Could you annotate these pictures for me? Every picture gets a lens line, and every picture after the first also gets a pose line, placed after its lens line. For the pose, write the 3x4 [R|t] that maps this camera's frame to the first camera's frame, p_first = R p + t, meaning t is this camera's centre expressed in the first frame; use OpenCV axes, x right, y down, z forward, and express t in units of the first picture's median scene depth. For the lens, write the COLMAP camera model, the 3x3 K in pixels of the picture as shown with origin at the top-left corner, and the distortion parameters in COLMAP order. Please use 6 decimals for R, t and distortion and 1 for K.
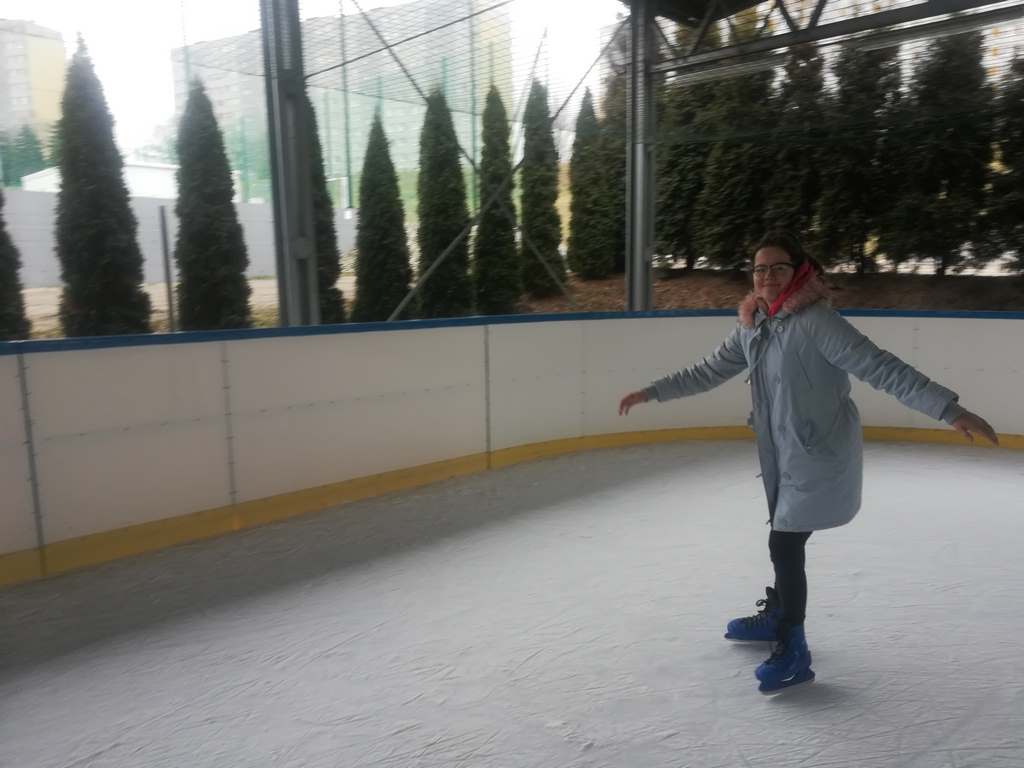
lens RADIAL K [[791.4, 0, 514.3], [0, 791.4, 375.1], [0, 0, 1]] dist [0.067611, -0.093232]
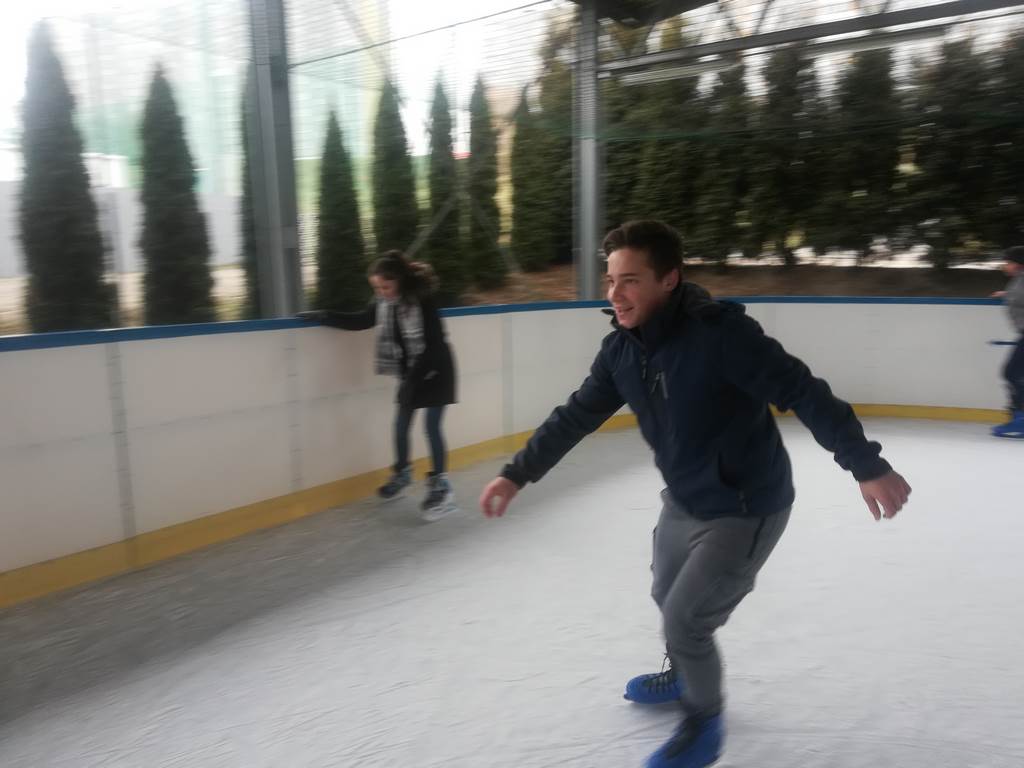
lens RADIAL K [[798.2, 0, 518.1], [0, 798.2, 368.5], [0, 0, 1]] dist [0.047316, -0.074634]
pose [[0.989494, -0.017947, 0.143457, -0.077107], [0.018306, 0.999832, -0.001183, 0.005190], [-0.143411, 0.003797, 0.989656, -0.010542]]
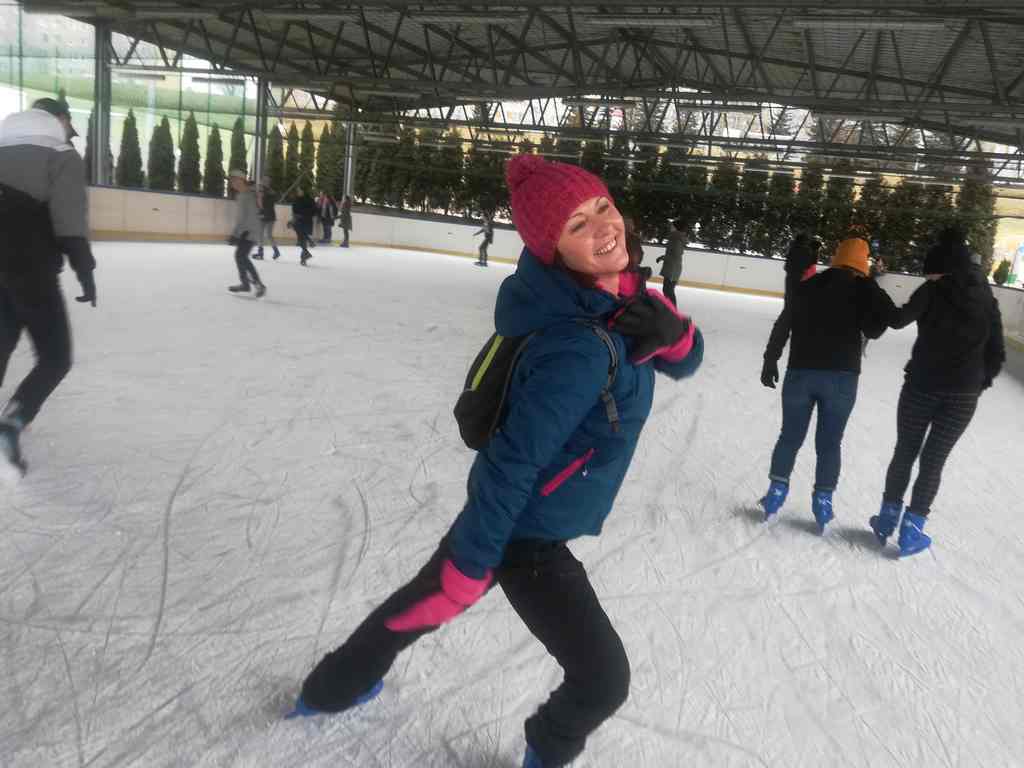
lens RADIAL K [[830.6, 0, 540.9], [0, 830.6, 385.3], [0, 0, 1]] dist [0.007218, -0.002233]
pose [[0.900264, 0.022819, 0.434746, -0.455865], [-0.056579, 0.996289, 0.064869, 0.269626], [-0.431652, -0.082996, 0.898214, -1.859681]]
